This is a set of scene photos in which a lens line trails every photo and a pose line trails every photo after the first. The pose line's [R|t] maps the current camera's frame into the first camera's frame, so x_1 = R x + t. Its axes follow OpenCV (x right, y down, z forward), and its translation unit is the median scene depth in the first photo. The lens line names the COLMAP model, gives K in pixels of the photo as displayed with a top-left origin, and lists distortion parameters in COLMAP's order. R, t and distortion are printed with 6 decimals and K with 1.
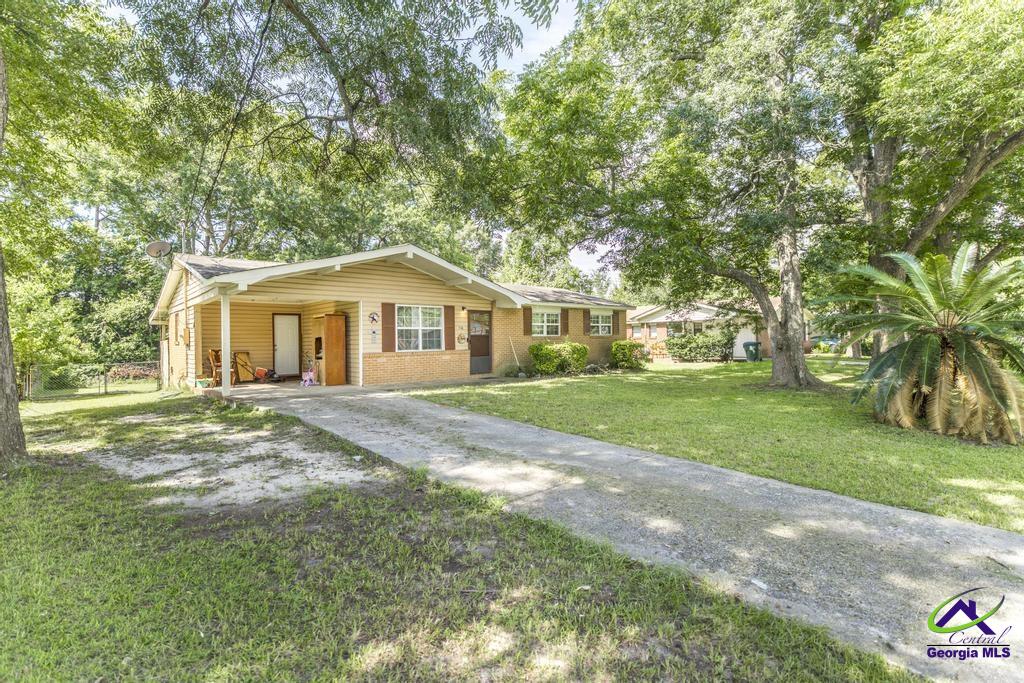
lens RADIAL K [[478.5, 0, 510.1], [0, 478.5, 340.4], [0, 0, 1]] dist [-0.001317, -0.000105]
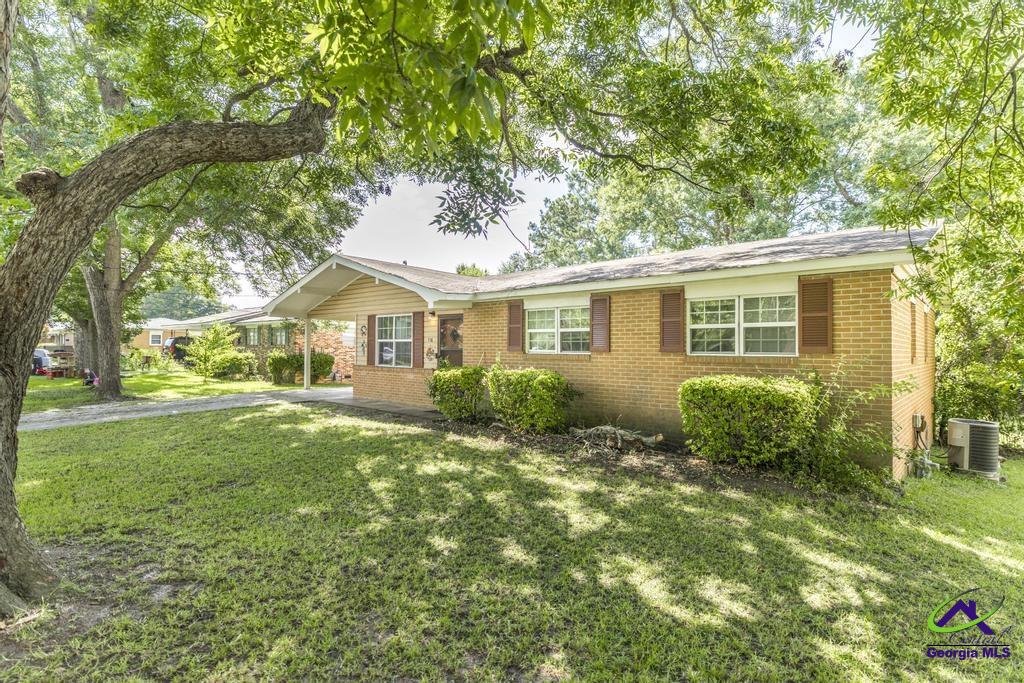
lens RADIAL K [[516.7, 0, 515.2], [0, 516.7, 340.2], [0, 0, 1]] dist [-0.001415, 0.000278]
pose [[0.089764, 0.003274, -0.995958, 0.724243], [-0.009295, 0.999954, 0.002449, -0.028523], [0.995920, 0.009037, 0.089790, 1.067355]]
